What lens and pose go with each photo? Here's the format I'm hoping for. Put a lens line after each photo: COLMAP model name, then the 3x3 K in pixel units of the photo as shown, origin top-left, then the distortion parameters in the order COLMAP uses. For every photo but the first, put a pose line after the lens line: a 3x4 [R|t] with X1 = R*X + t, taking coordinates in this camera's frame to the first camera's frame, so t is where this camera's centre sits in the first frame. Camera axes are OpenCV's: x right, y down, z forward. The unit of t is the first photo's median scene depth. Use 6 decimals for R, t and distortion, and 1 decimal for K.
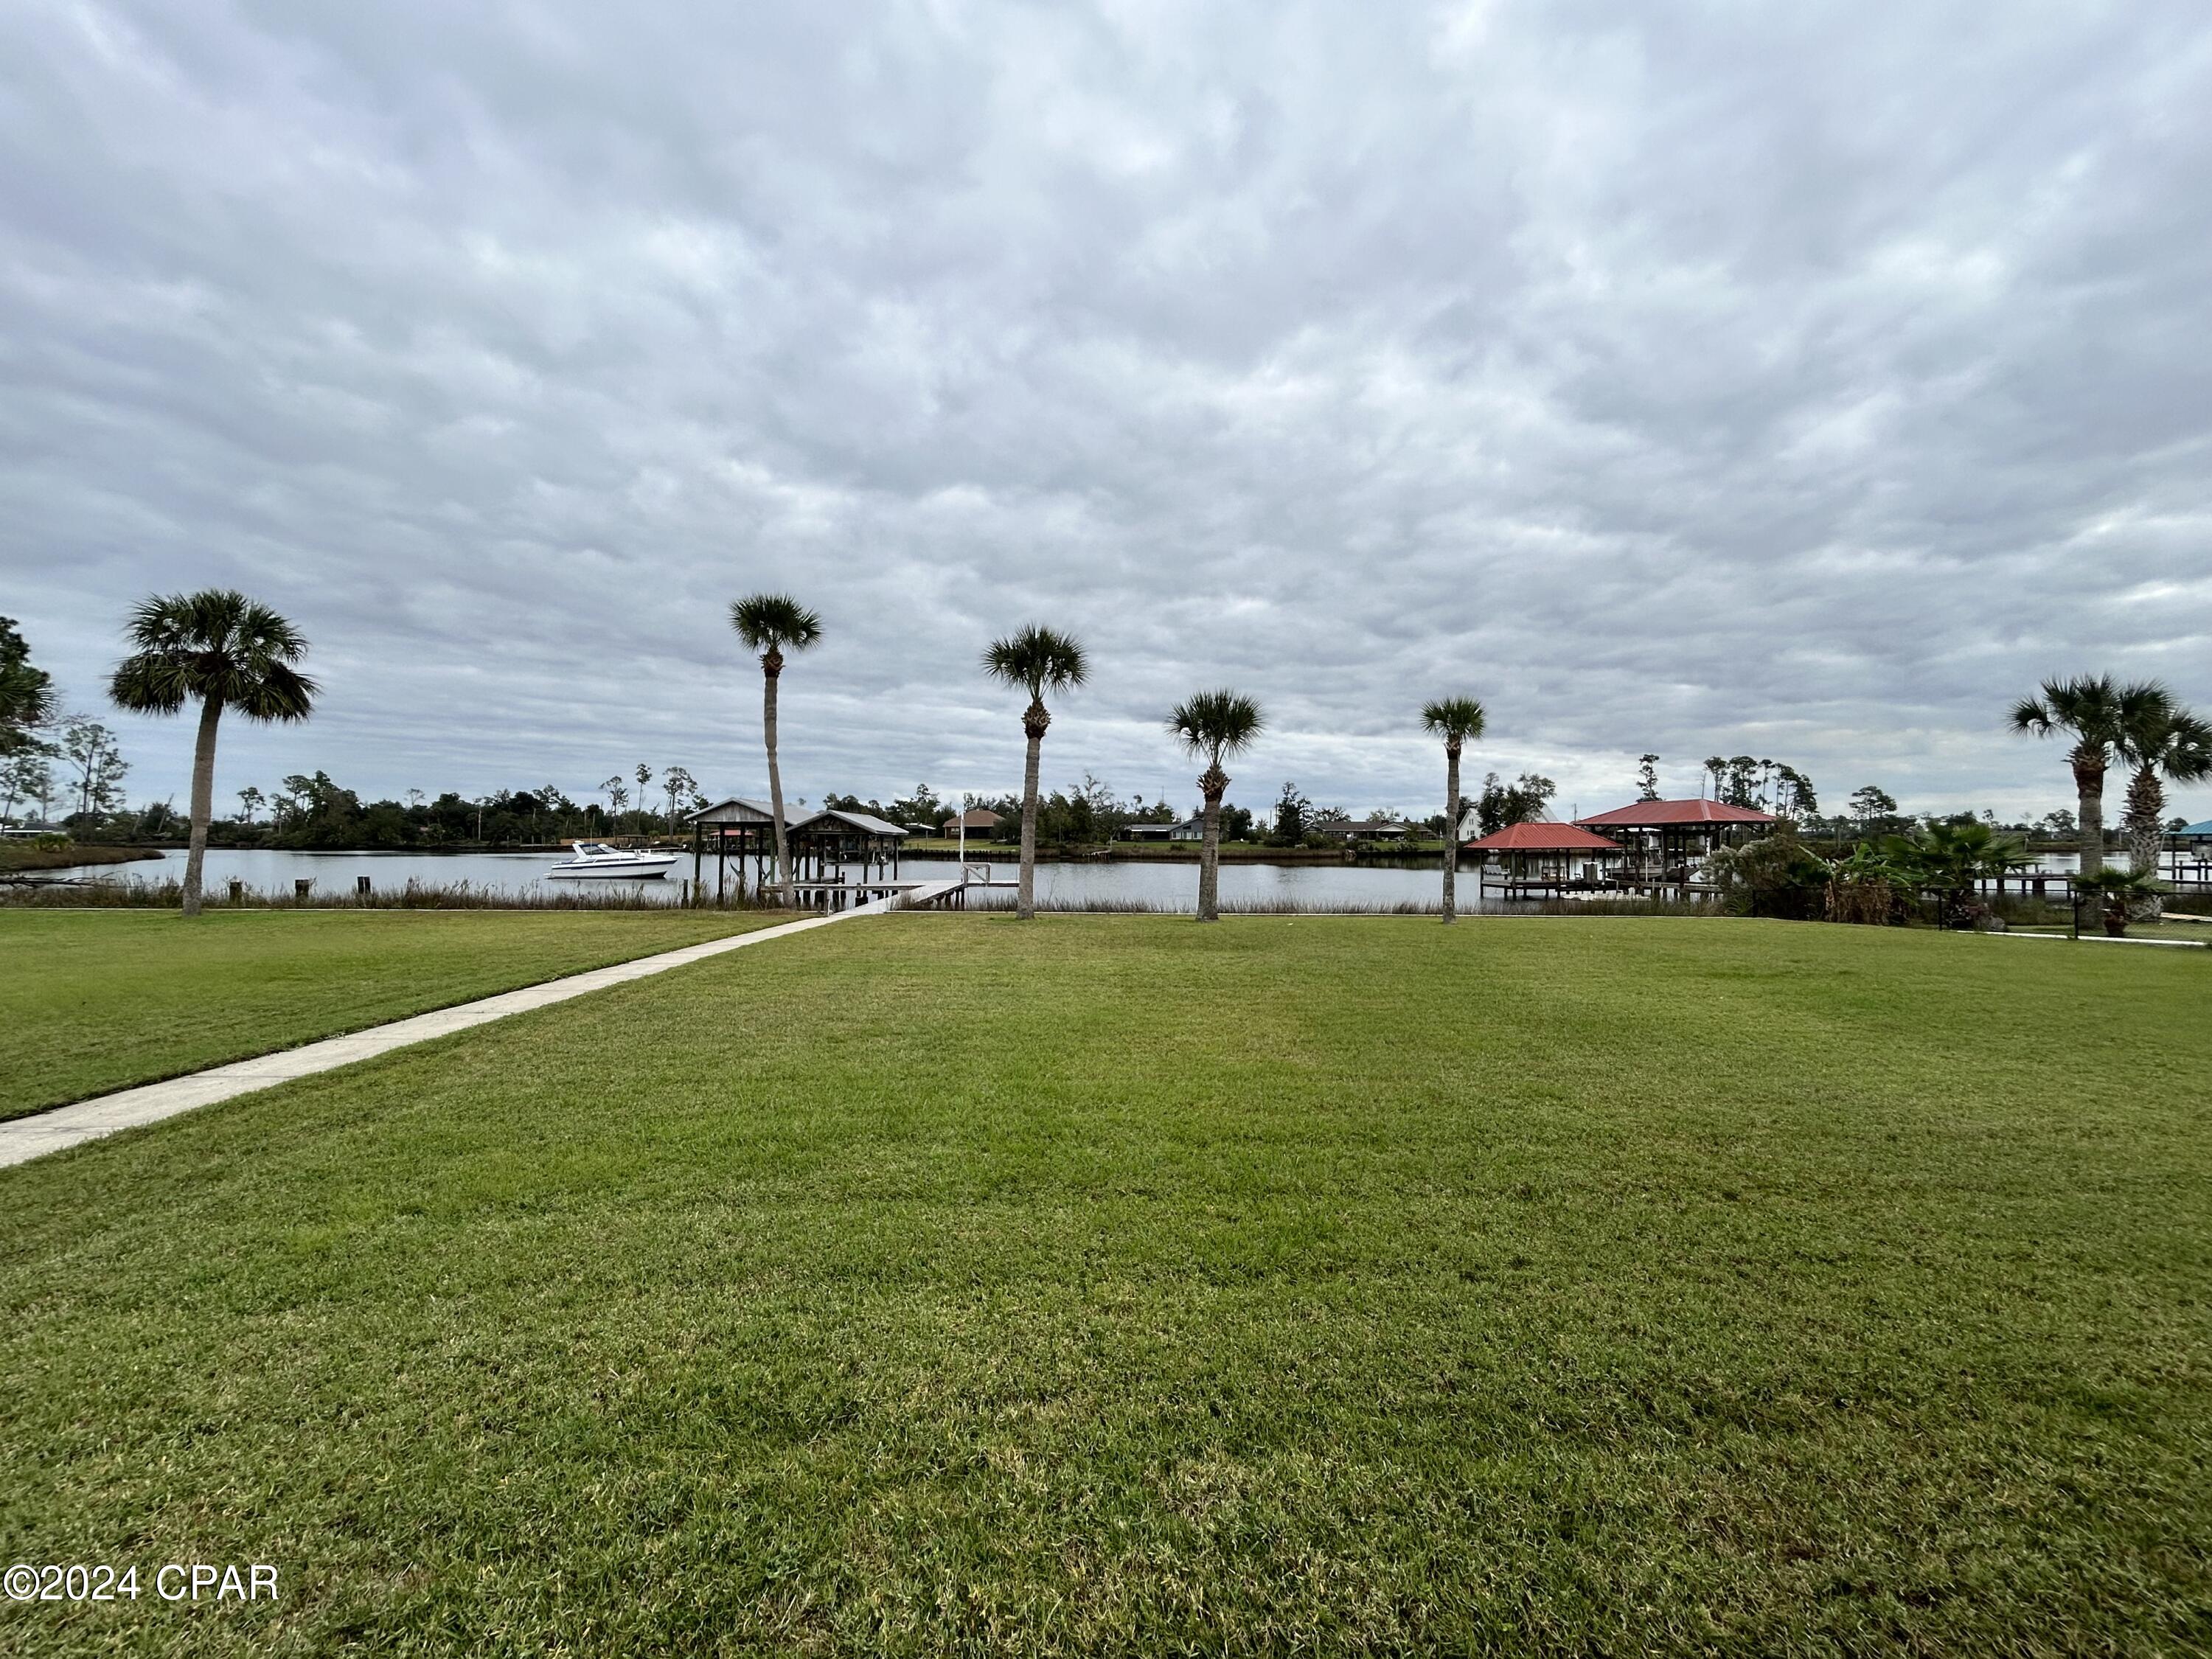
lens RADIAL K [[920.9, 0, 1106.0], [0, 920.9, 829.5], [0, 0, 1]] dist [-0.011735, 0.005404]
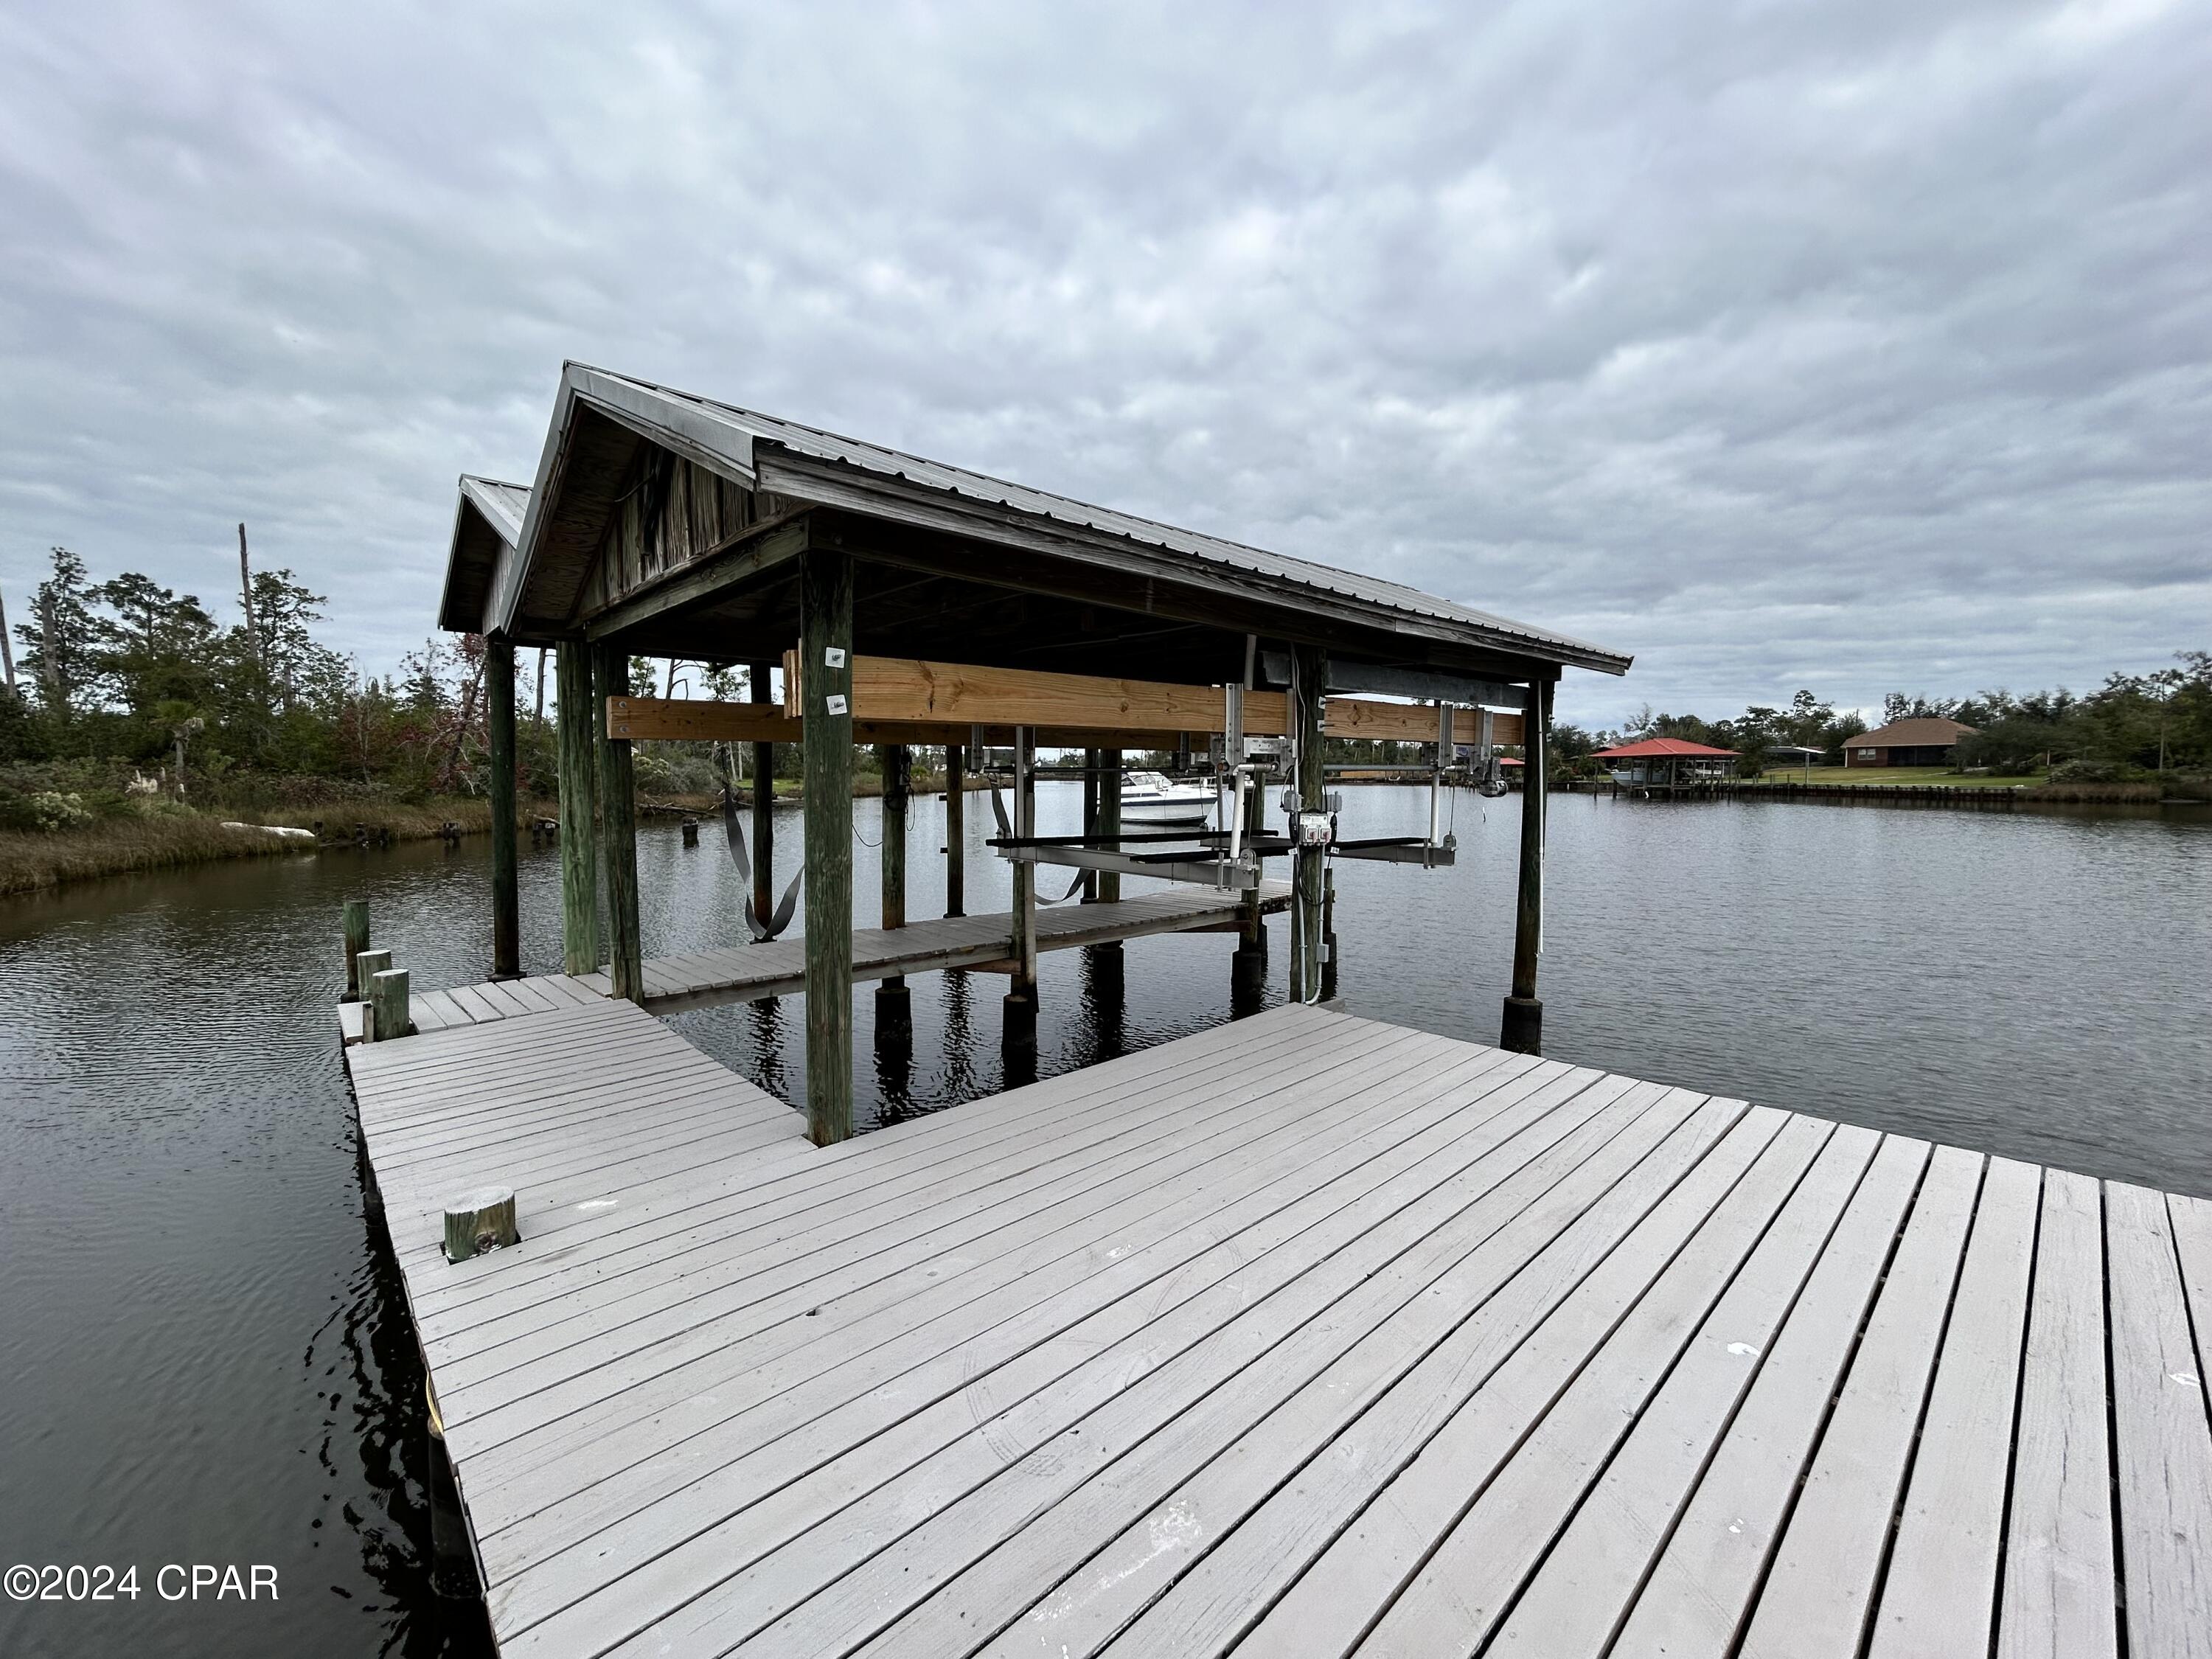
lens RADIAL K [[920.9, 0, 1106.0], [0, 920.9, 829.5], [0, 0, 1]] dist [-0.011735, 0.005404]
pose [[0.633079, 0.041772, -0.772959, 0.134220], [0.012863, 0.997837, 0.064460, 0.002944], [0.773981, -0.050751, 0.631172, 0.055550]]
